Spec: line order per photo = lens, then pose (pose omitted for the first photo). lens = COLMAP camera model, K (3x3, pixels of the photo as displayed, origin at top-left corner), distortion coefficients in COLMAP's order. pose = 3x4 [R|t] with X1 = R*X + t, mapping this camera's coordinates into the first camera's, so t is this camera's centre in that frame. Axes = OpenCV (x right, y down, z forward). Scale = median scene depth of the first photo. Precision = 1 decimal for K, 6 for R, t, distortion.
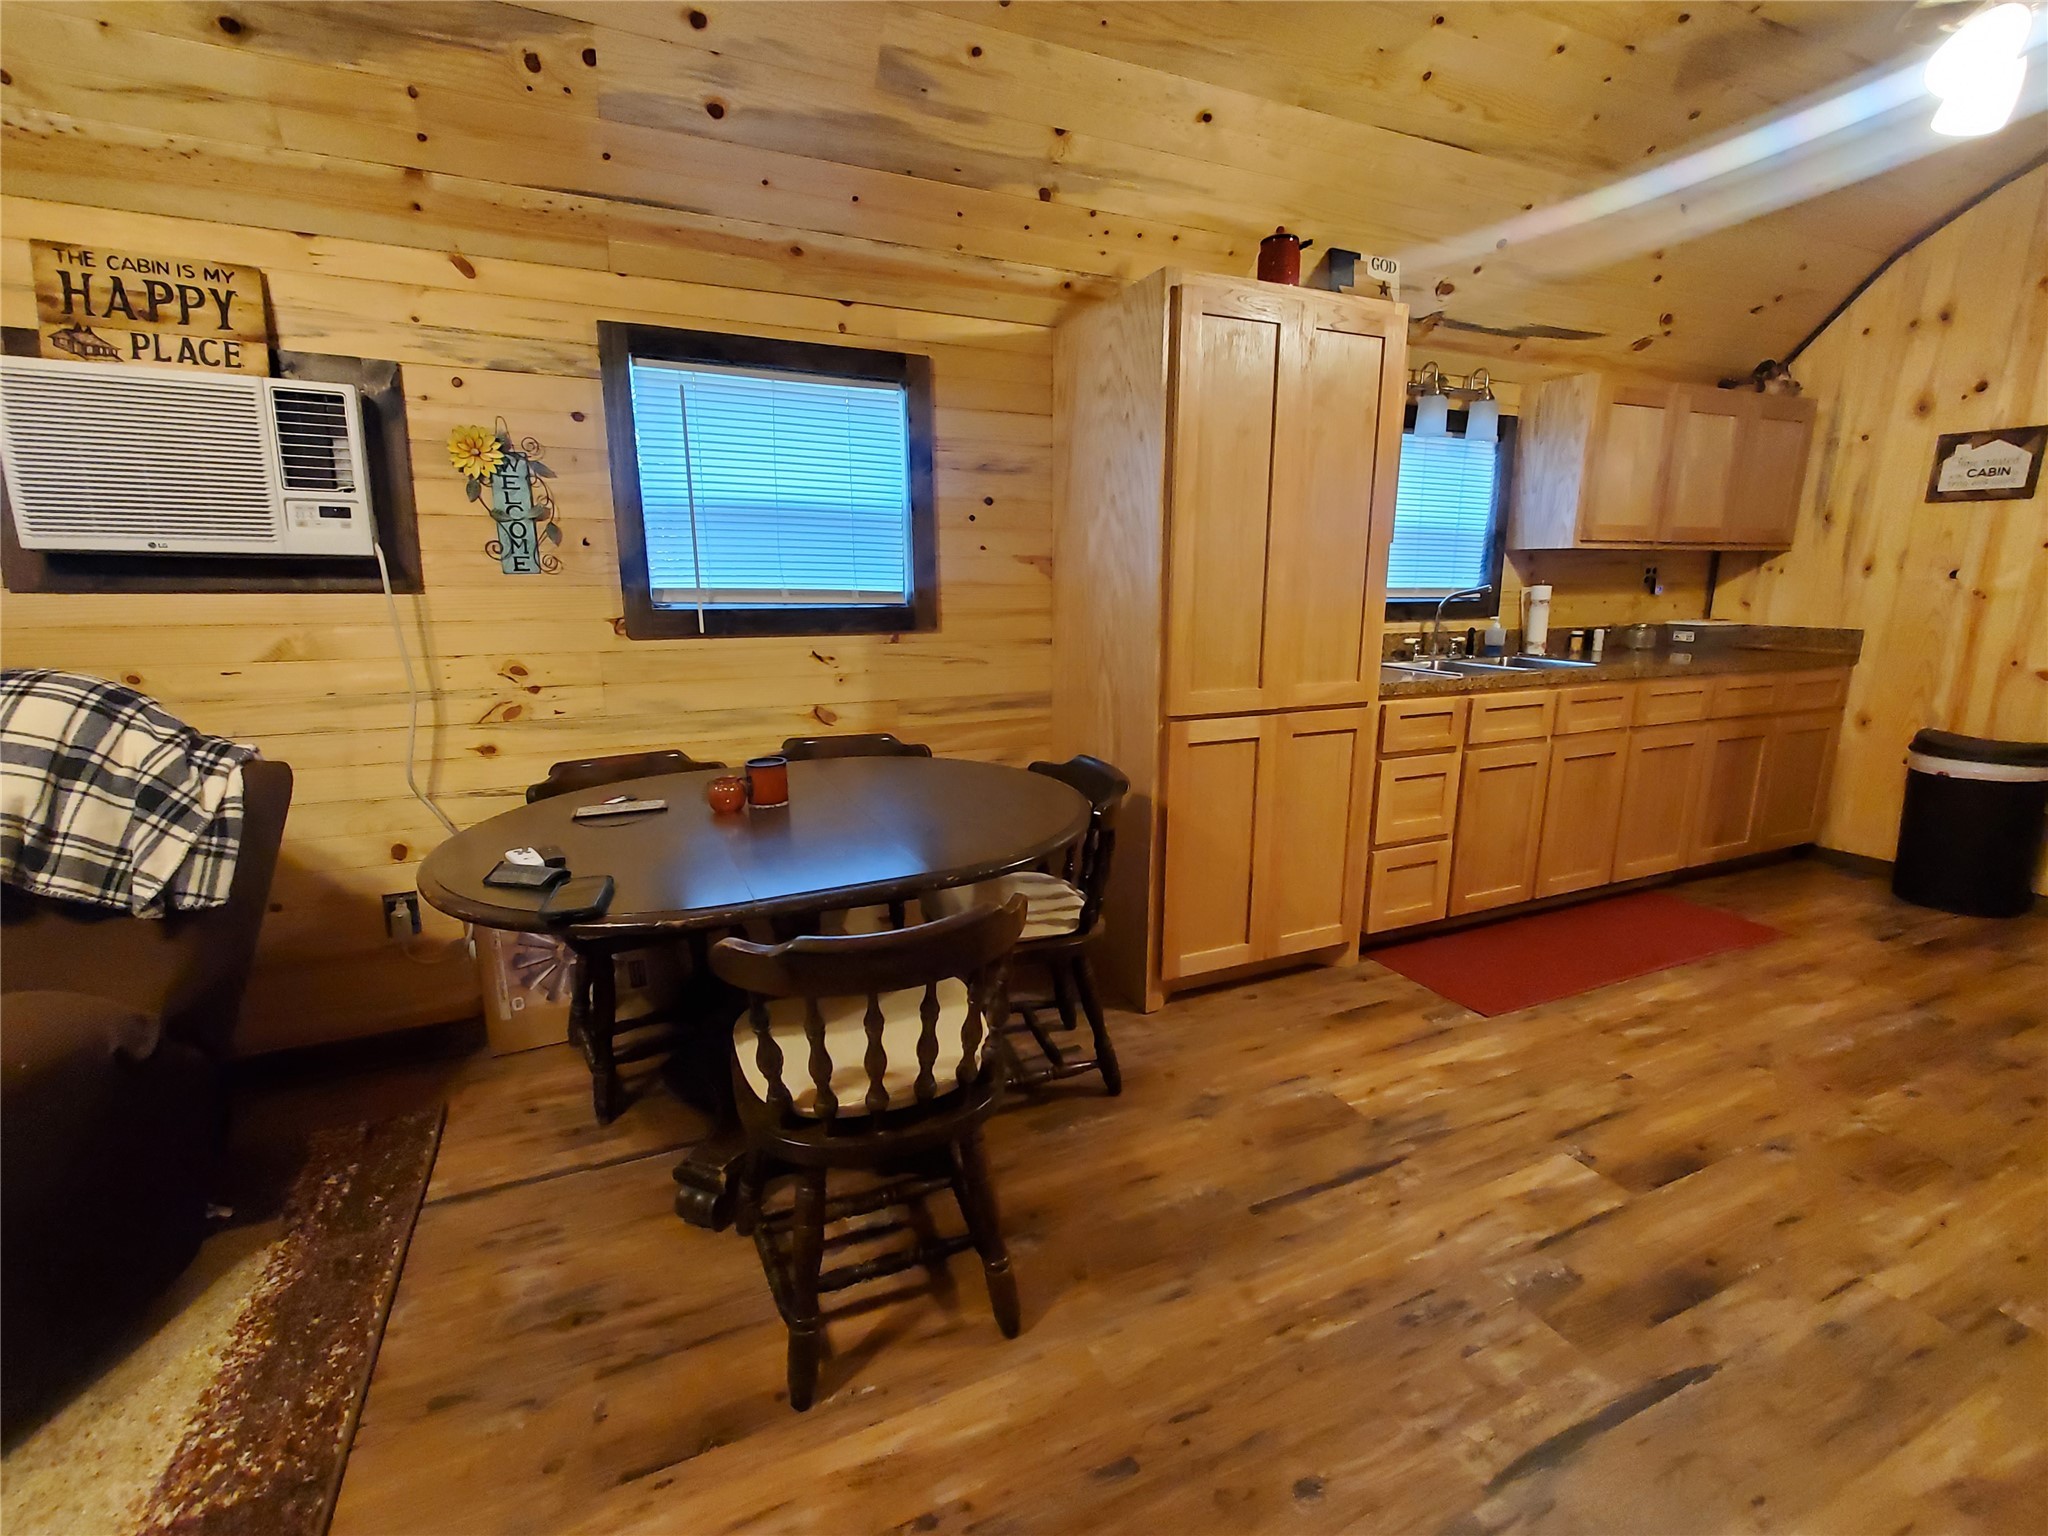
lens RADIAL K [[909.5, 0, 1023.7], [0, 909.5, 762.3], [0, 0, 1]] dist [0.012678, 0.000781]
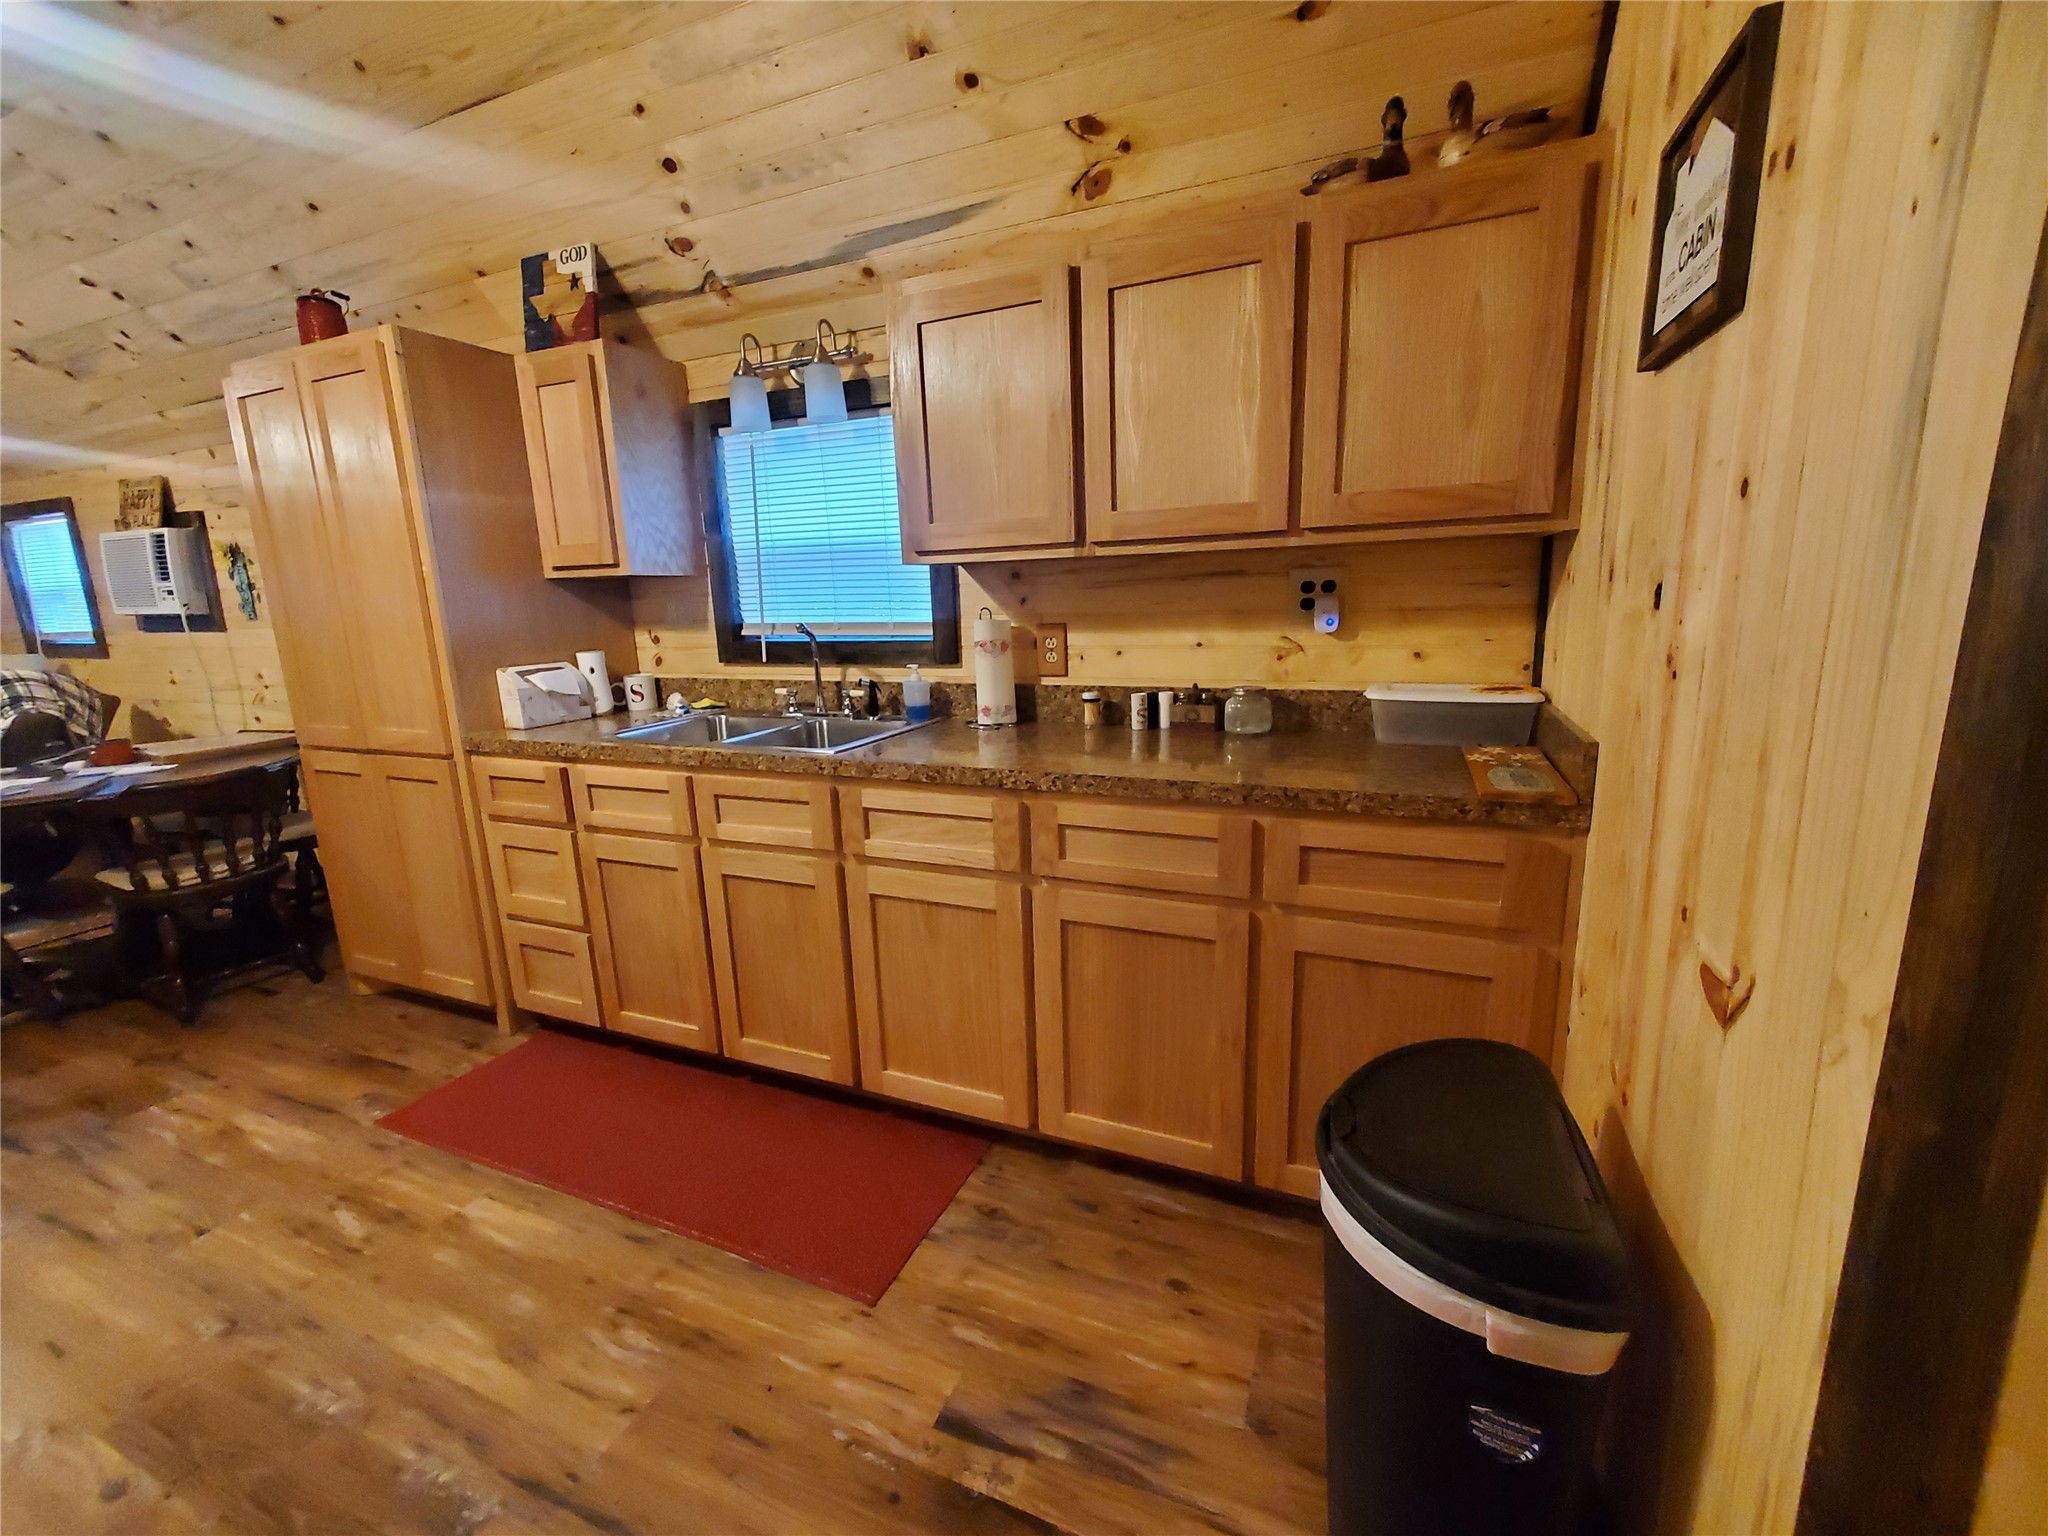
lens RADIAL K [[823.0, 0, 1025.2], [0, 823.0, 764.5], [0, 0, 1]] dist [0.001175, 0.000116]
pose [[0.677295, 0.128226, -0.724451, 1.304939], [-0.118870, 0.990829, 0.064241, -0.168957], [0.726045, 0.042605, 0.686326, 0.799097]]
